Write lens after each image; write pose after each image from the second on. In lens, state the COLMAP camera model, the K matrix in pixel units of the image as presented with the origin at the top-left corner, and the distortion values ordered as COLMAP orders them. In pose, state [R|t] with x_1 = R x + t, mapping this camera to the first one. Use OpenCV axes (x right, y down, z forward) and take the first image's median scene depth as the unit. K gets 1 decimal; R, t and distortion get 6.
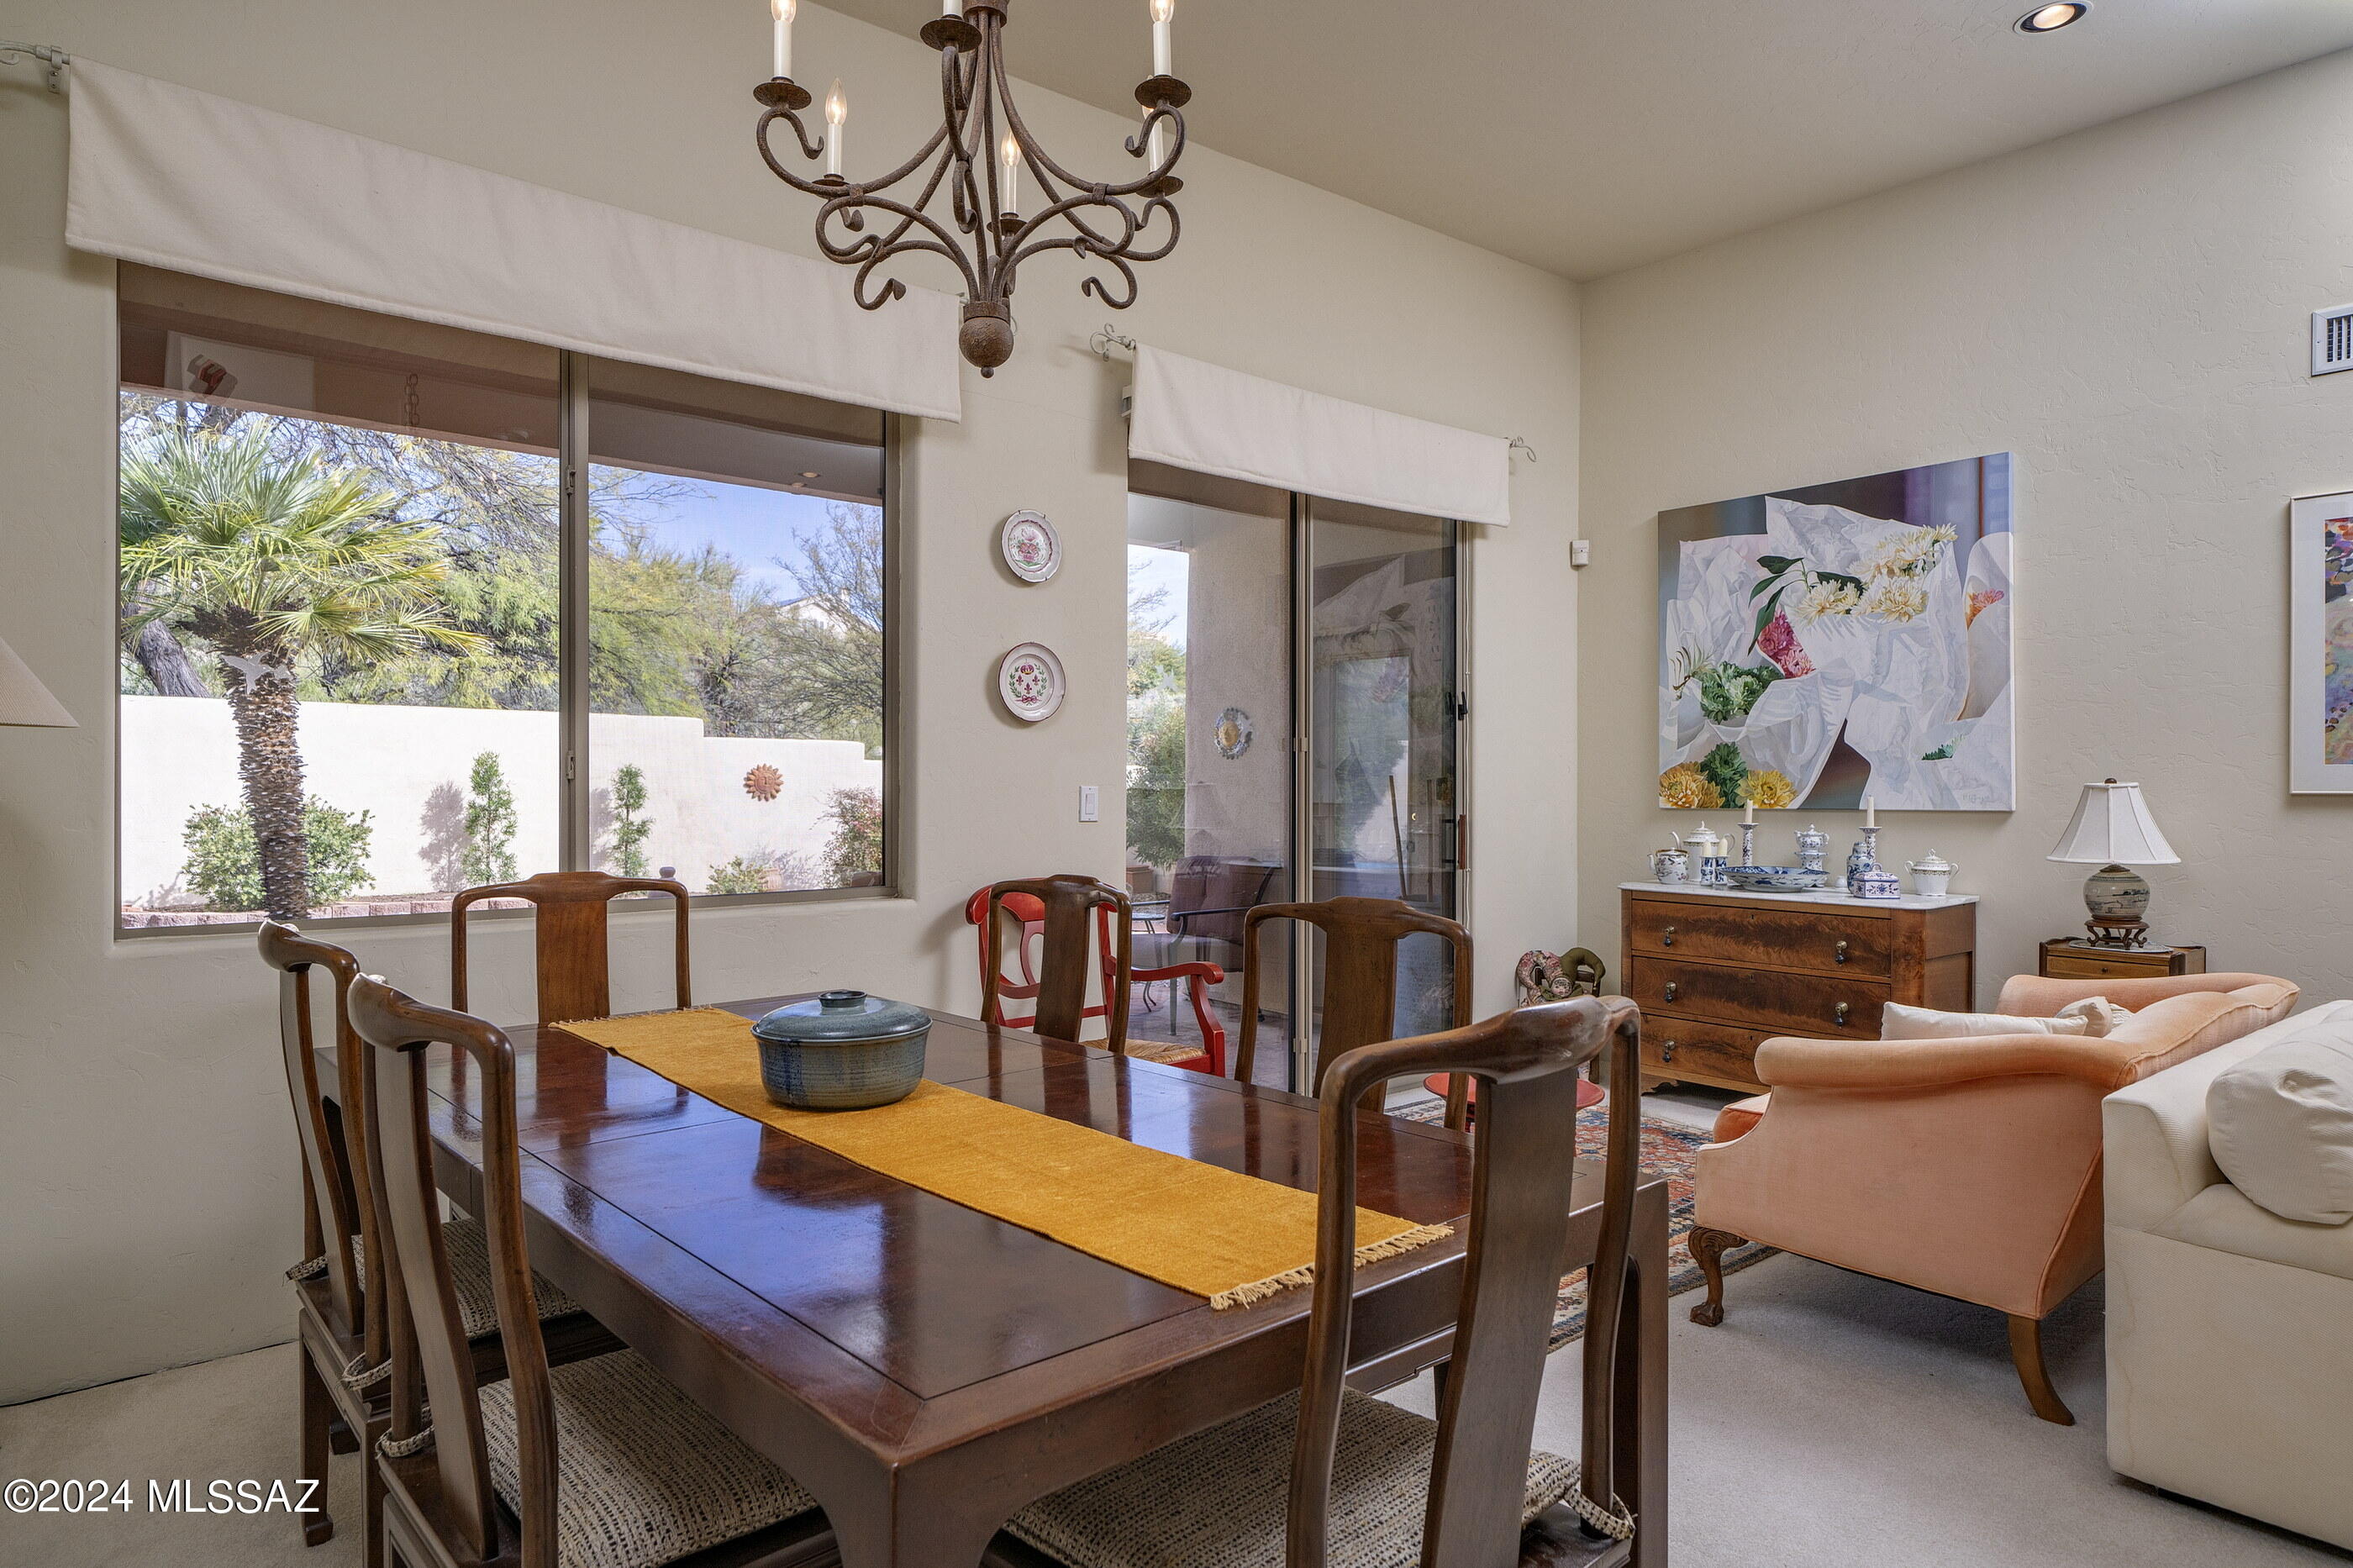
lens RADIAL K [[1306.1, 0, 1064.9], [0, 1306.1, 783.5], [0, 0, 1]] dist [-0.001855, 0.000261]
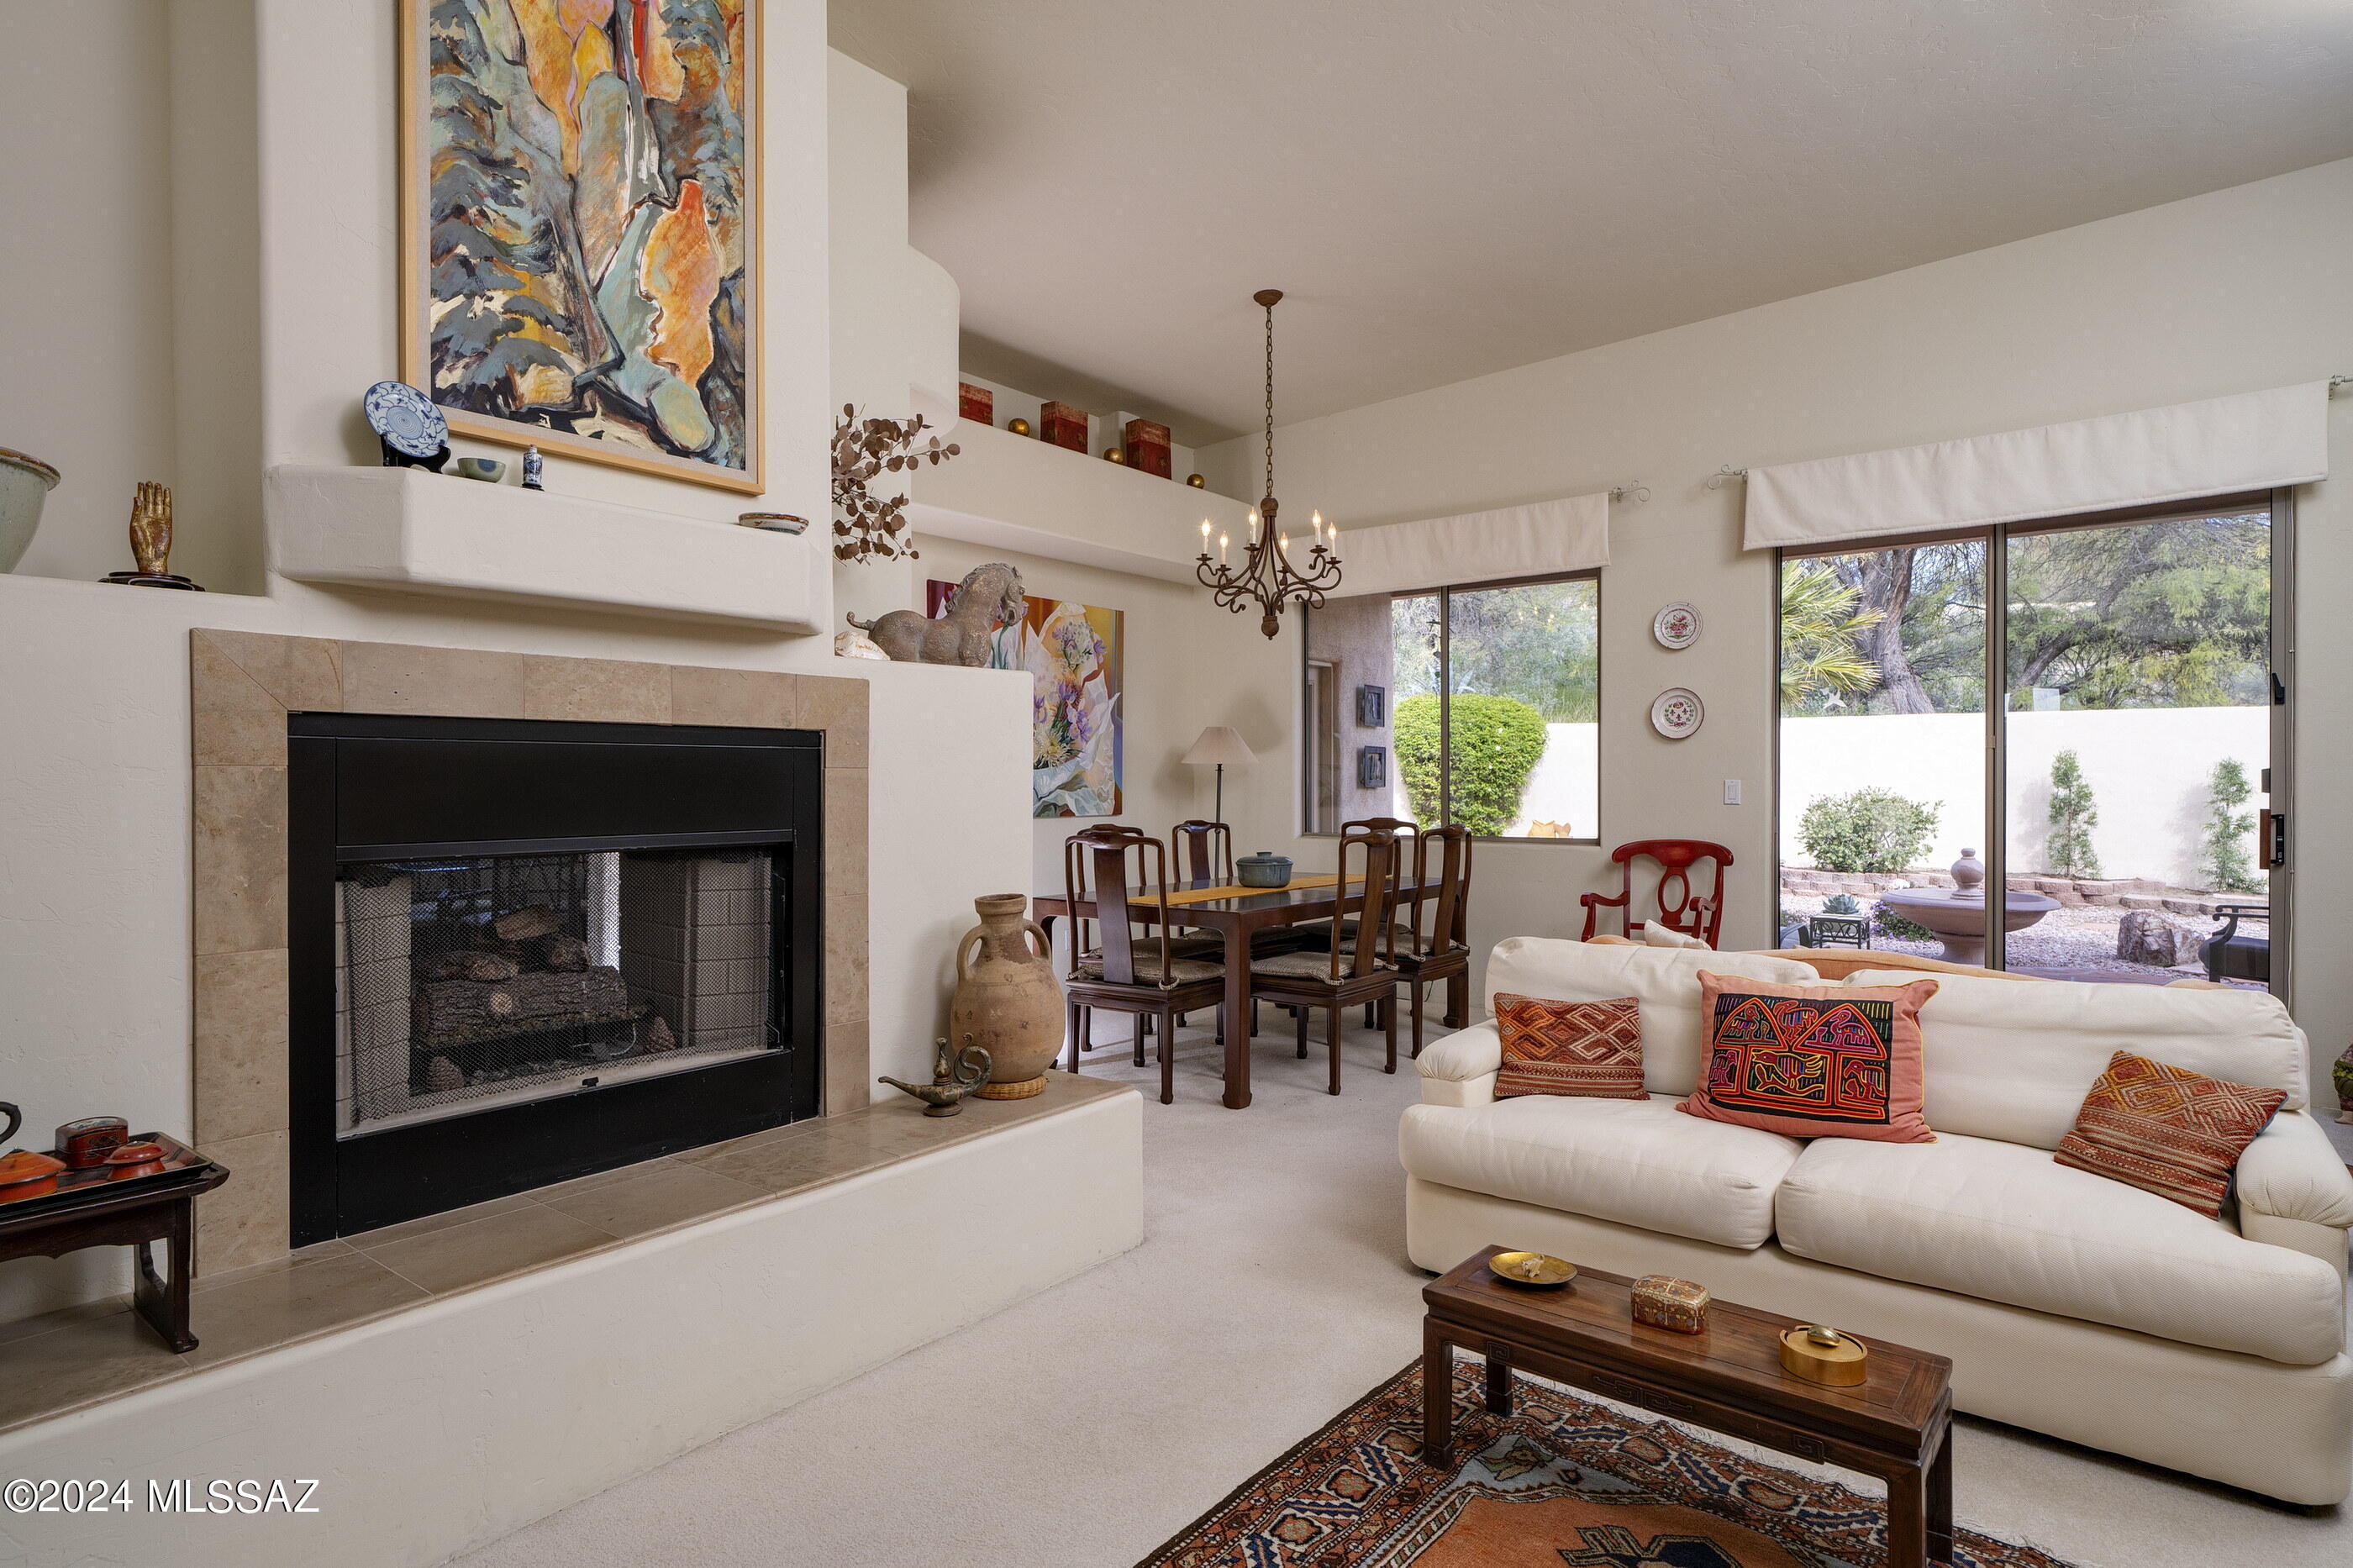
lens RADIAL K [[1256.3, 0, 1199.0], [0, 1256.3, 784.8], [0, 0, 1]] dist [-0.011972, -0.002276]
pose [[0.235272, -0.001879, -0.971928, 1.001768], [0.005792, 0.999983, -0.000531, 0.003978], [0.971912, -0.005505, 0.235279, 0.069061]]
